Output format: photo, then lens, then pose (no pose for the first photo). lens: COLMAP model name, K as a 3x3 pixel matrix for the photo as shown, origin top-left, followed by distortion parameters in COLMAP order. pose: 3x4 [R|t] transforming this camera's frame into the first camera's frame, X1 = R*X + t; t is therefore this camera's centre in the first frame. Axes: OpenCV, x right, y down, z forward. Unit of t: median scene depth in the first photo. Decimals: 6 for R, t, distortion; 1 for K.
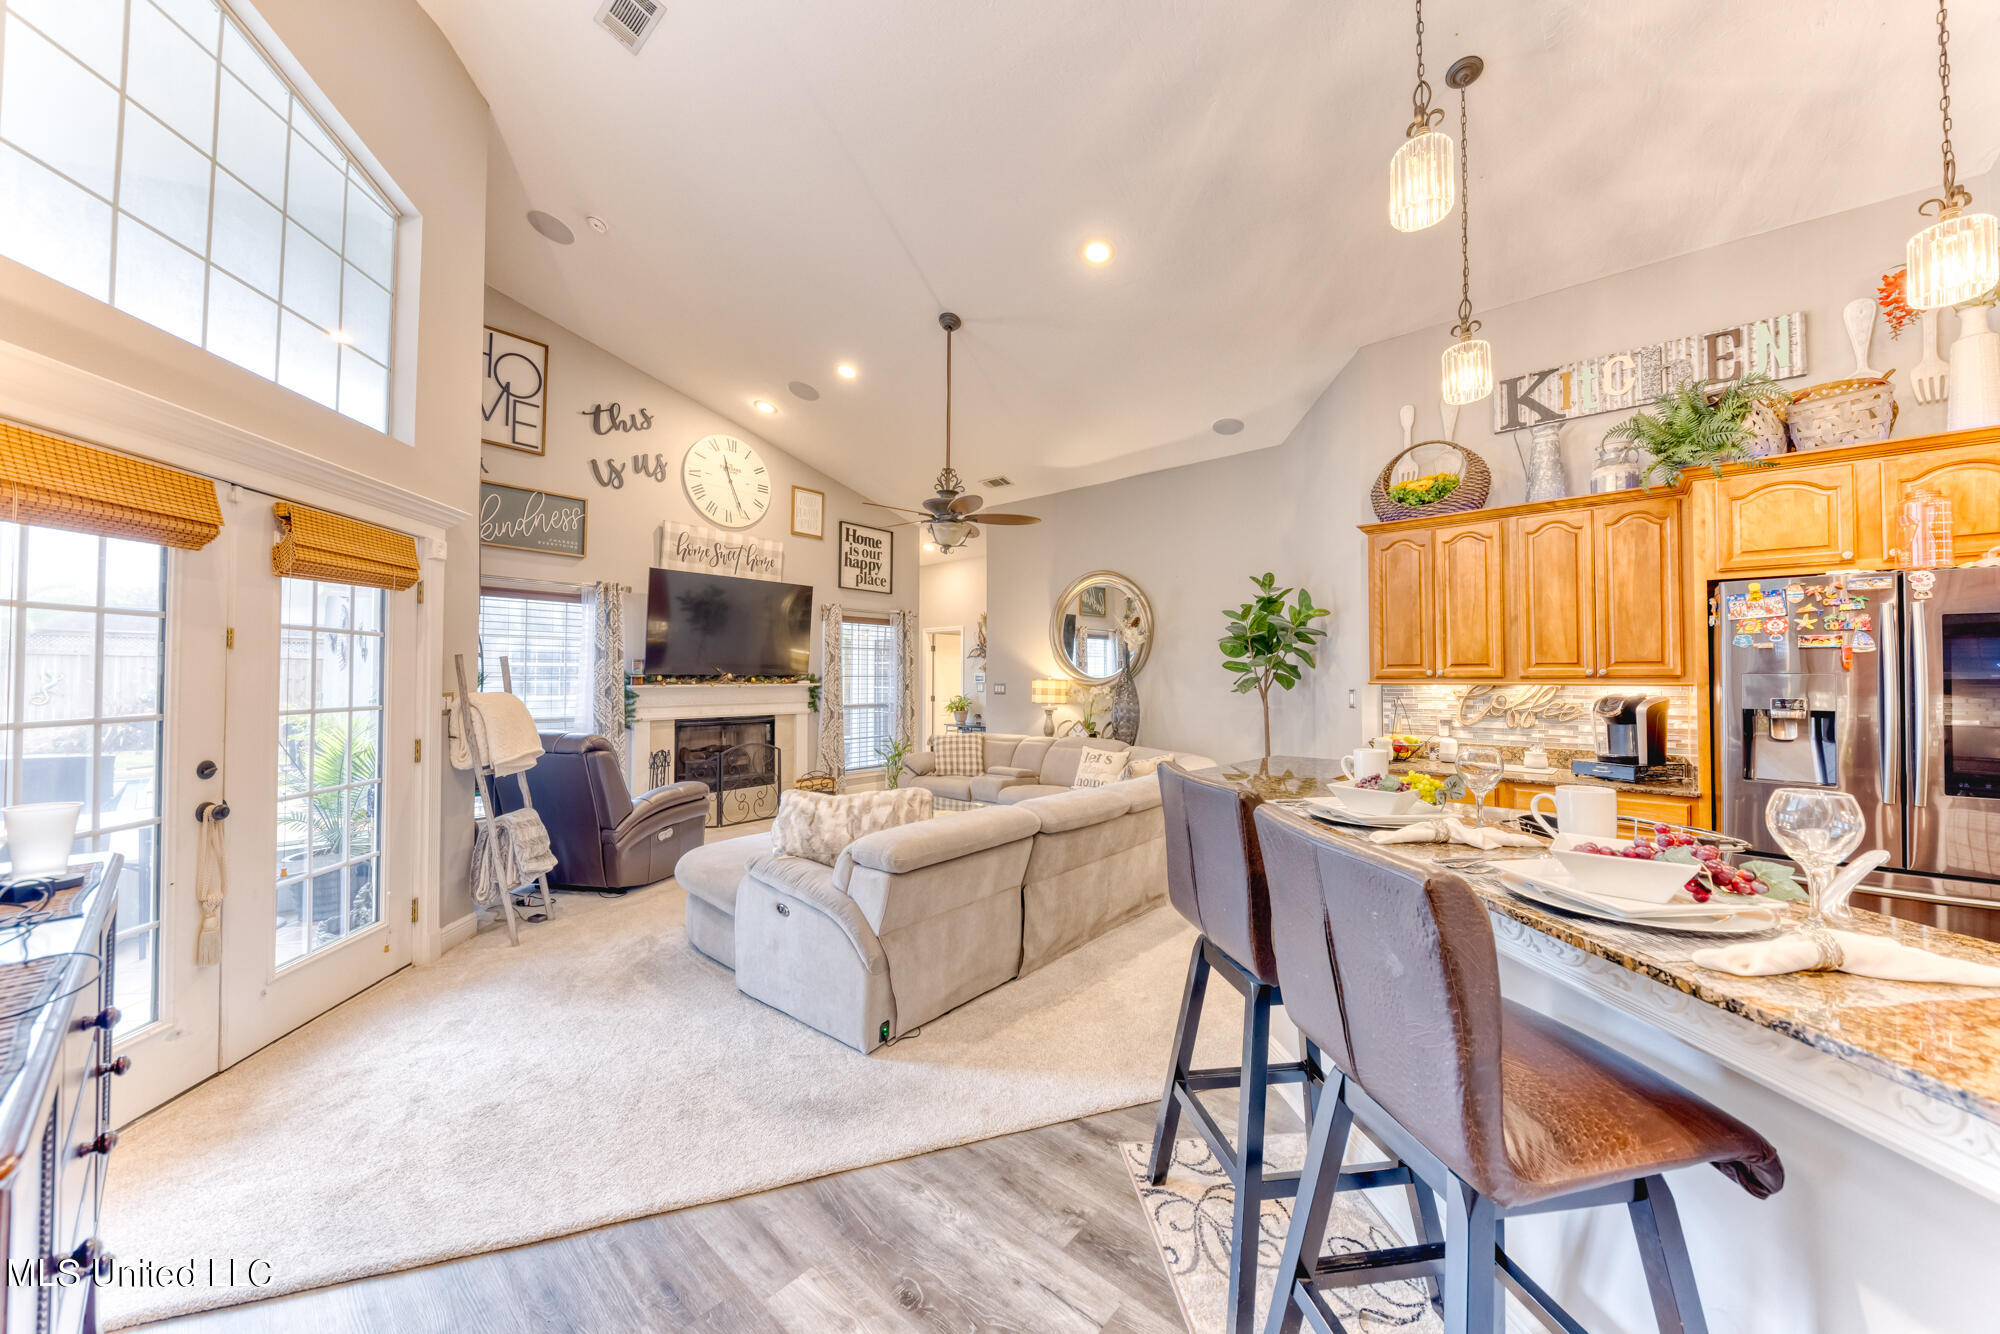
lens RADIAL K [[694.4, 0, 995.4], [0, 694.4, 663.6], [0, 0, 1]] dist [0.005727, -0.000045]
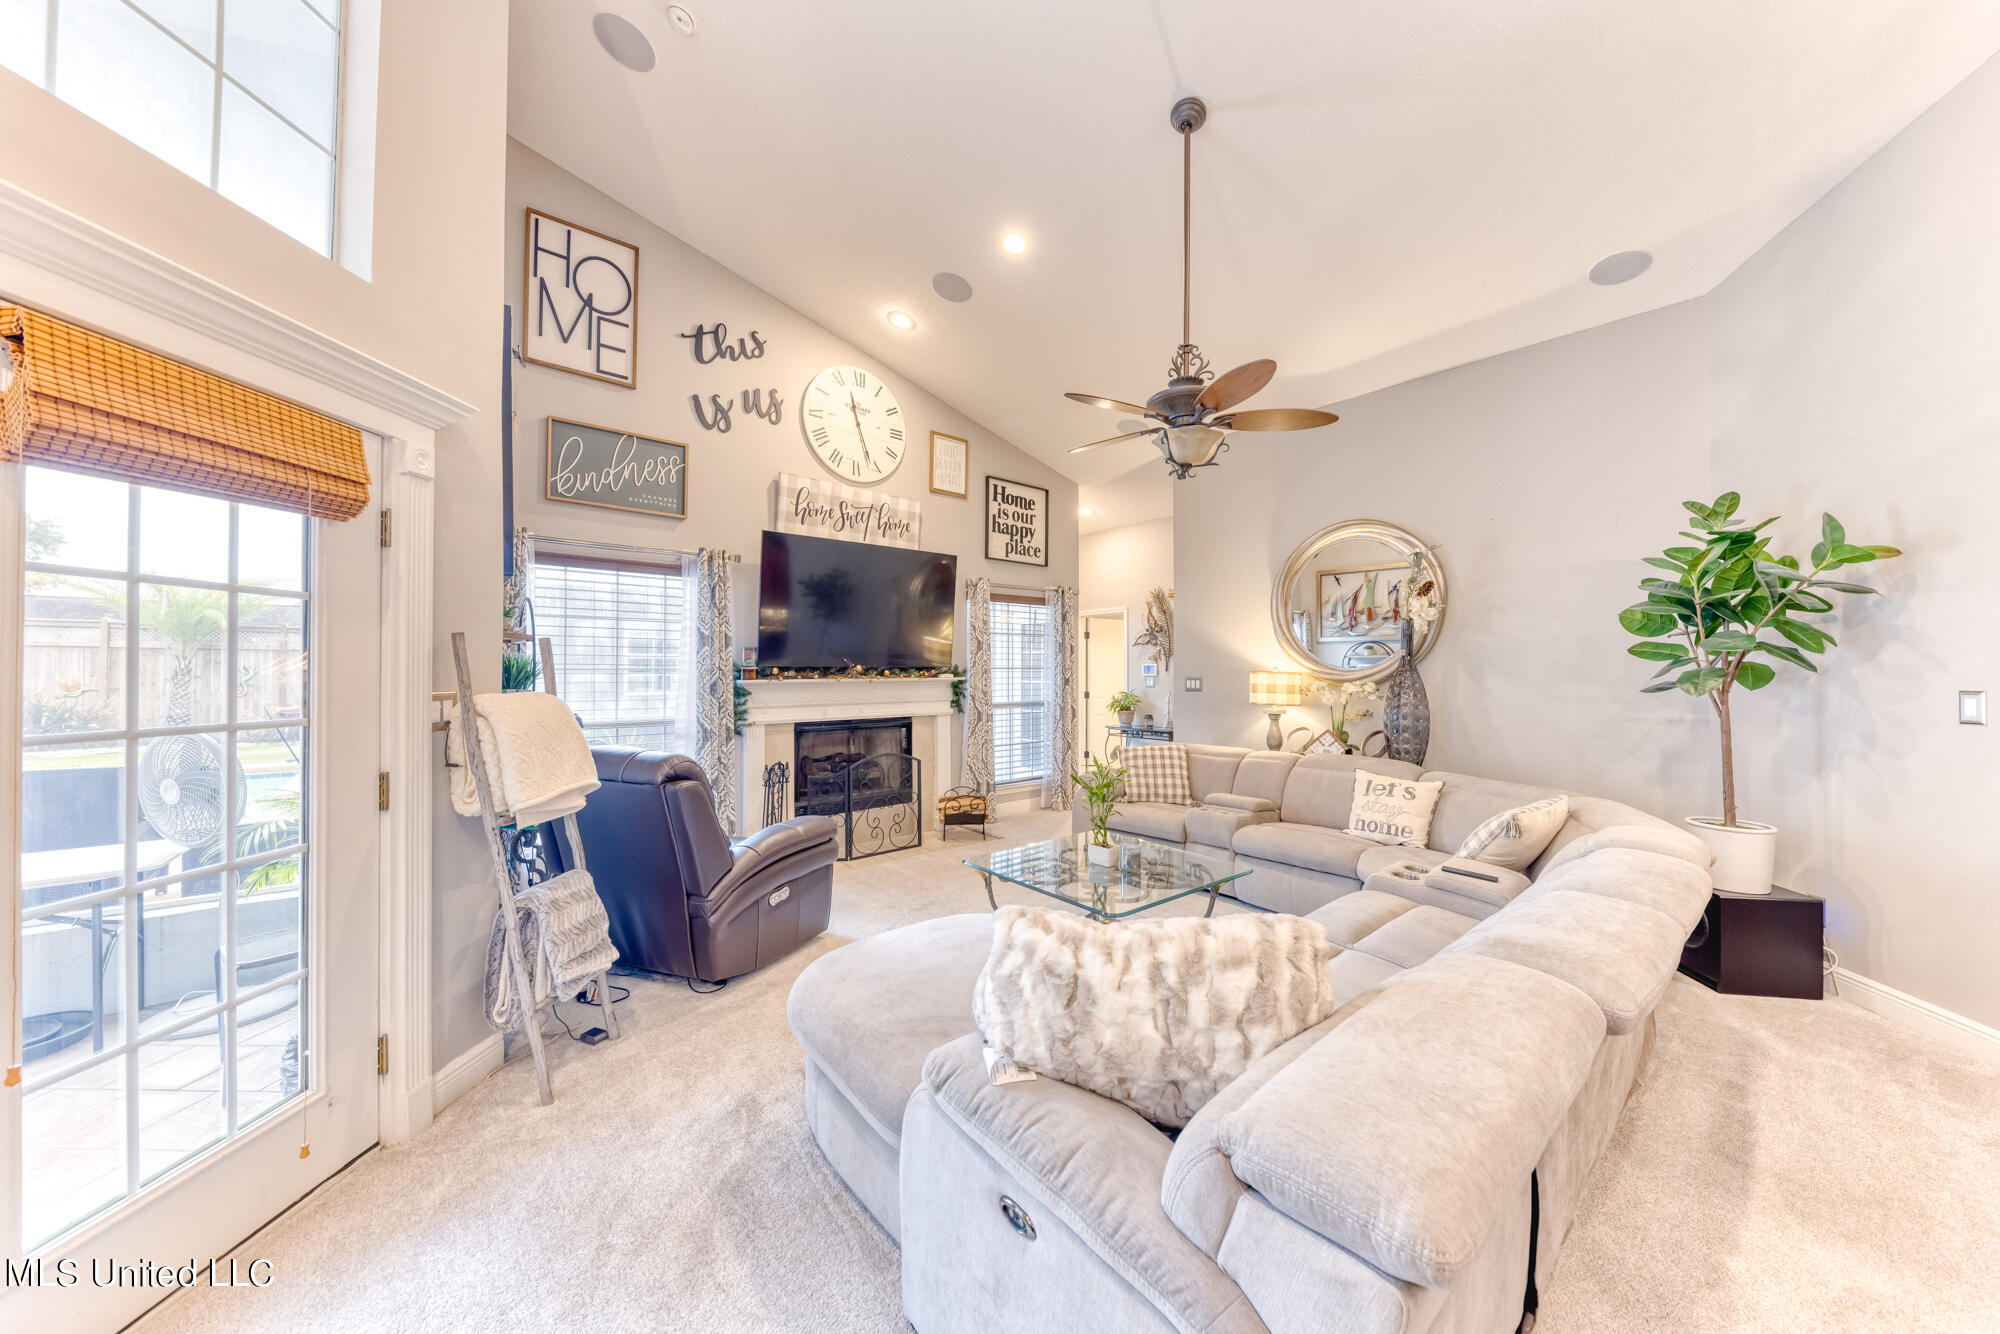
lens RADIAL K [[690.3, 0, 987.7], [0, 690.3, 663.1], [0, 0, 1]] dist [0.011844, -0.007188]
pose [[0.986117, -0.003023, -0.166027, -0.116099], [0.004653, 0.999945, 0.009432, 0.005891], [0.165989, -0.010073, 0.986076, 0.268477]]
